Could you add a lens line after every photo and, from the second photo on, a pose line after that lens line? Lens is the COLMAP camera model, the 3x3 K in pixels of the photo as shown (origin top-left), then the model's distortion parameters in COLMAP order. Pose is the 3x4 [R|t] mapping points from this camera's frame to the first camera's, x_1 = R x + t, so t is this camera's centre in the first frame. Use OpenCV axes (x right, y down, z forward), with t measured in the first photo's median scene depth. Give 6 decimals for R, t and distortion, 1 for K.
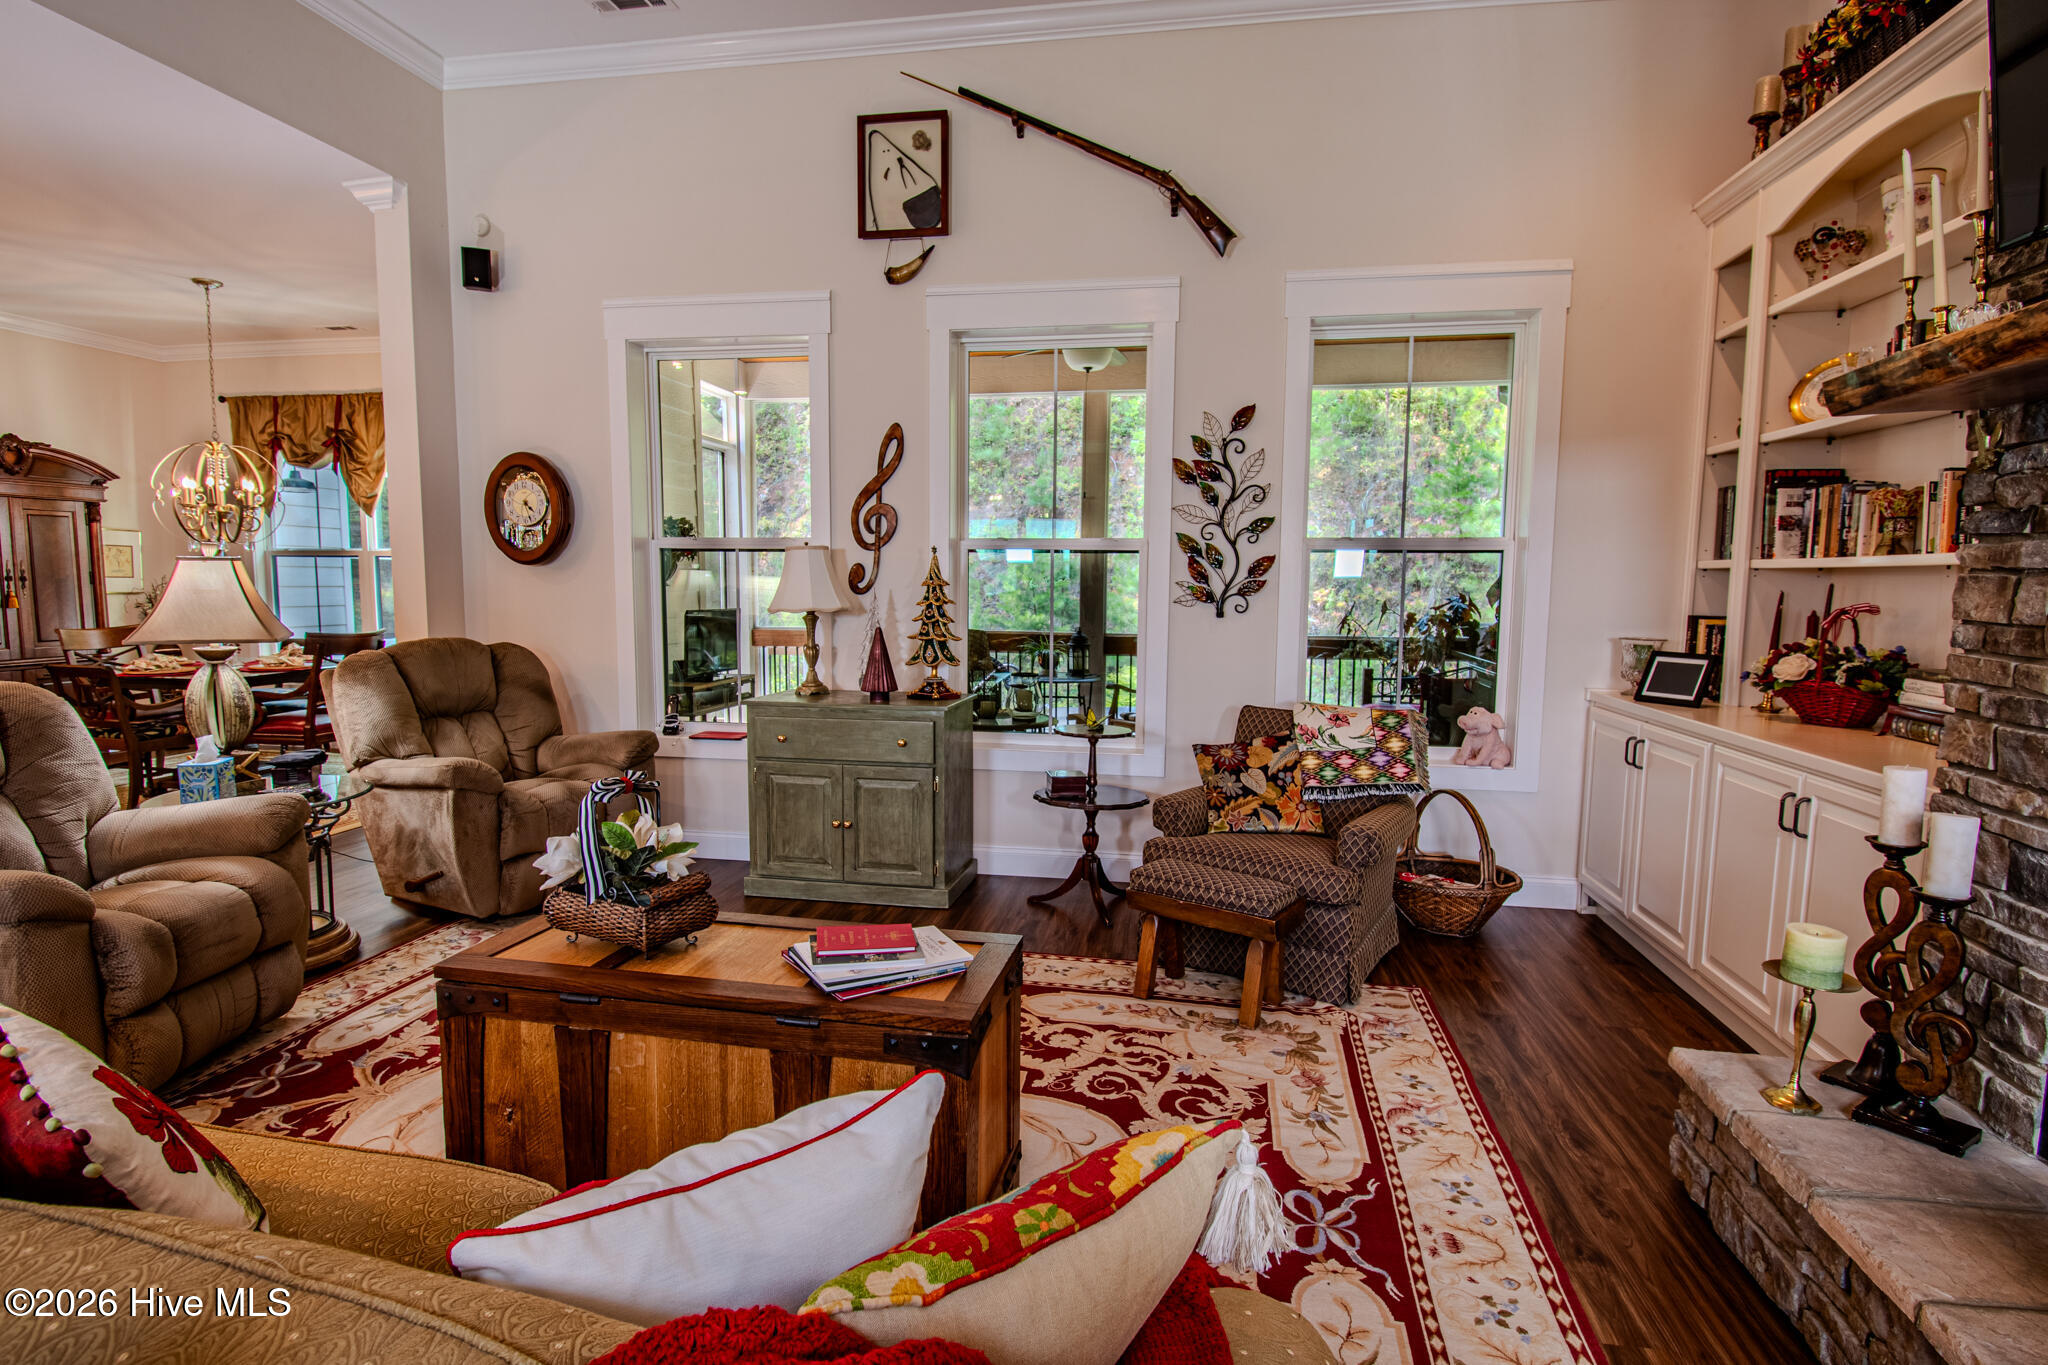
lens RADIAL K [[1017.6, 0, 1024.1], [0, 1017.6, 684.5], [0, 0, 1]] dist [-0.024137, -0.001499]
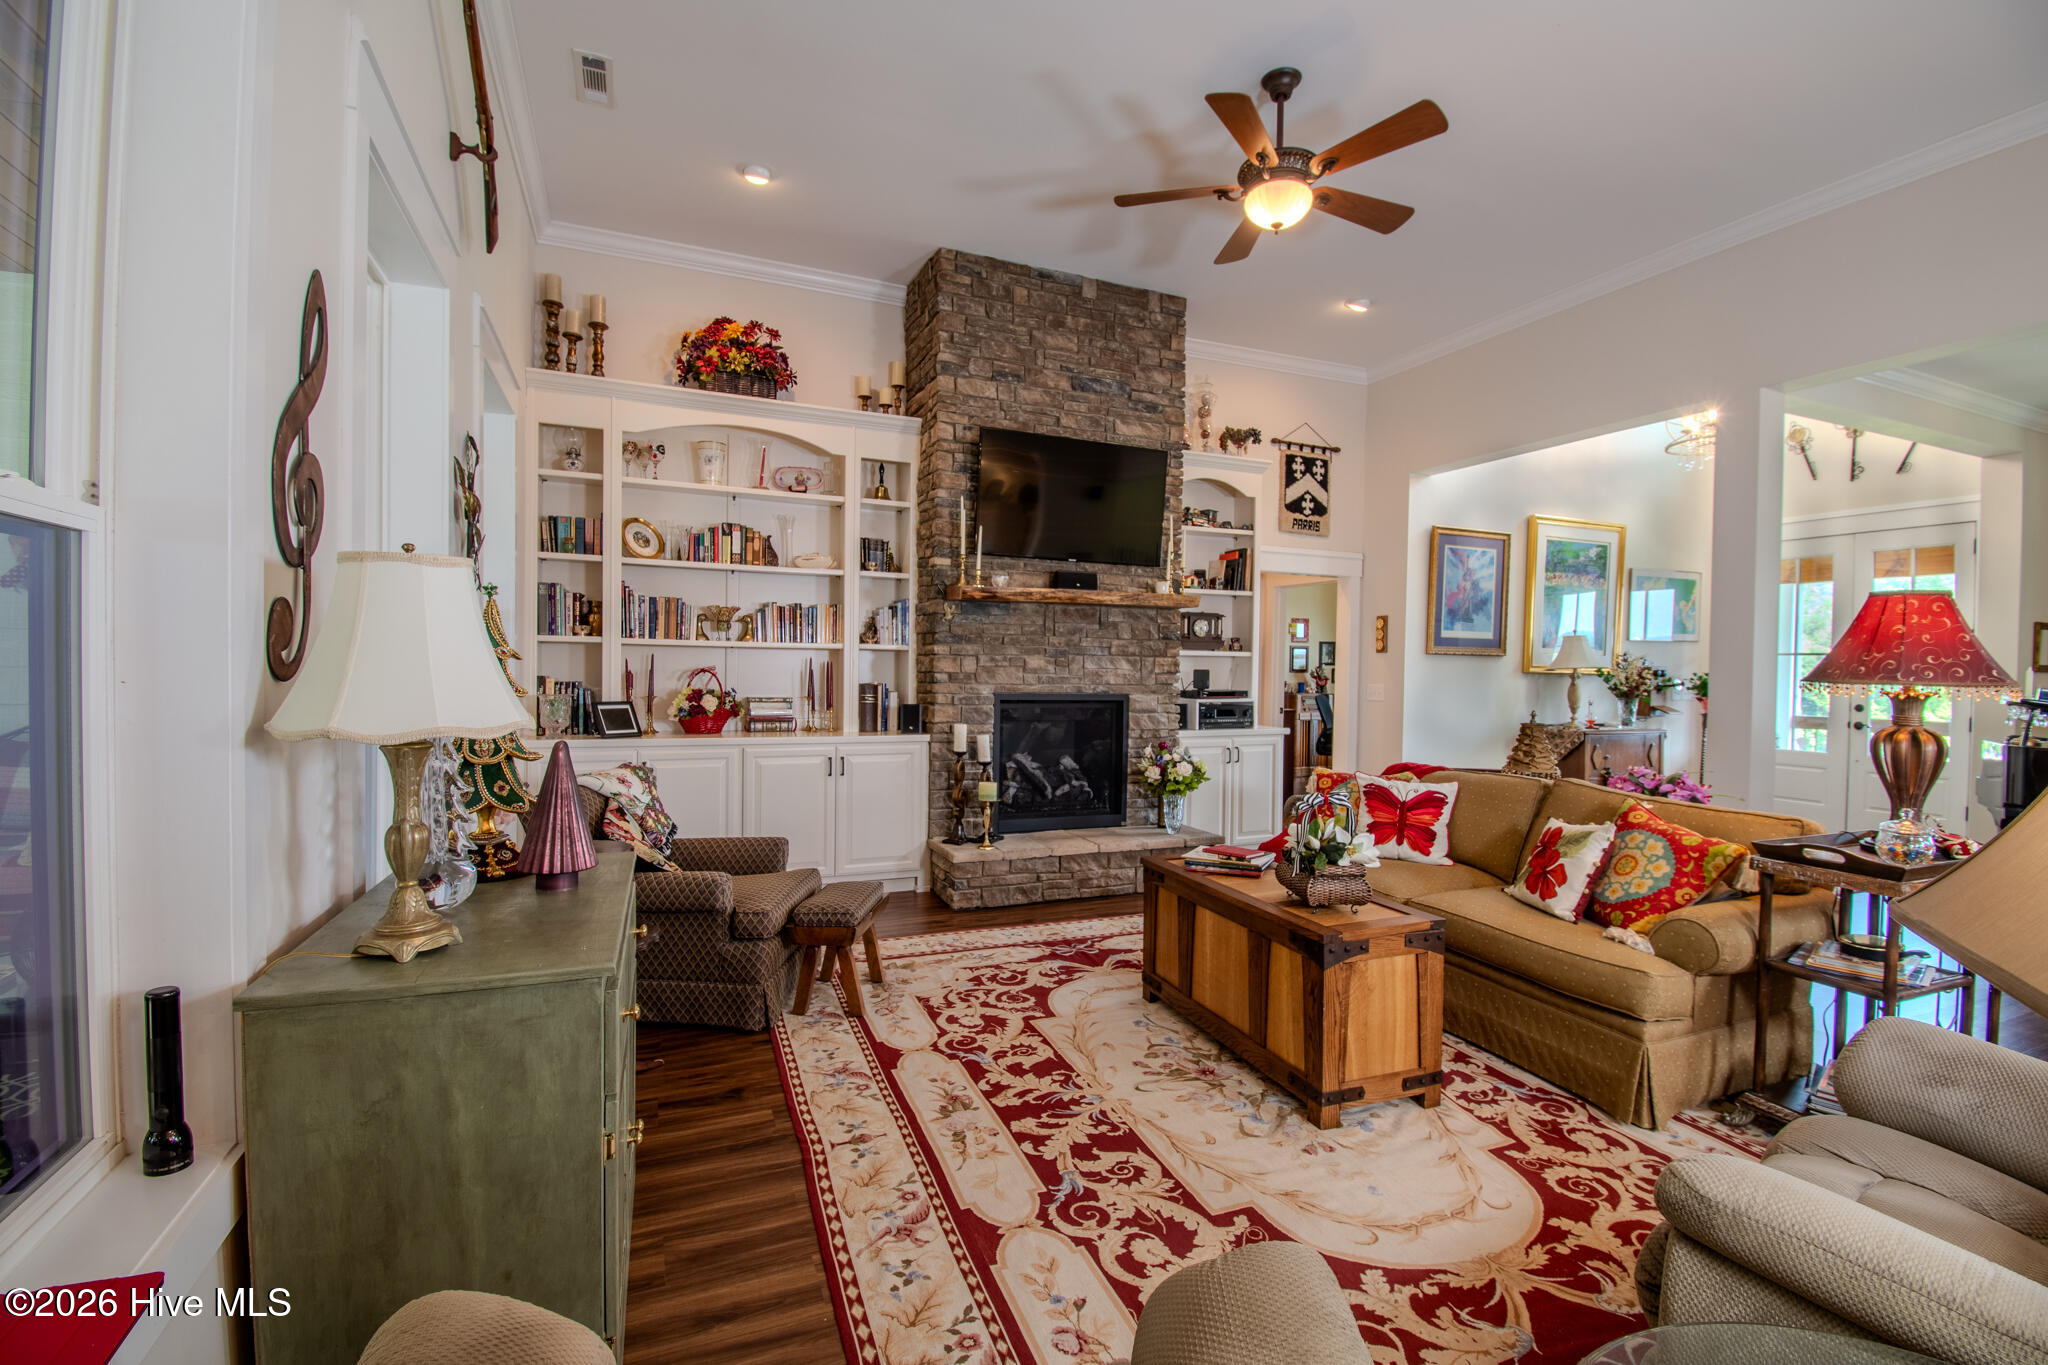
lens RADIAL K [[899.0, 0, 1030.7], [0, 899.0, 685.1], [0, 0, 1]] dist [-0.010420, -0.000290]
pose [[-0.542871, -0.039778, 0.838874, -0.994689], [0.060611, 0.994417, 0.086377, -0.170839], [-0.837626, 0.097736, -0.537429, 1.607114]]
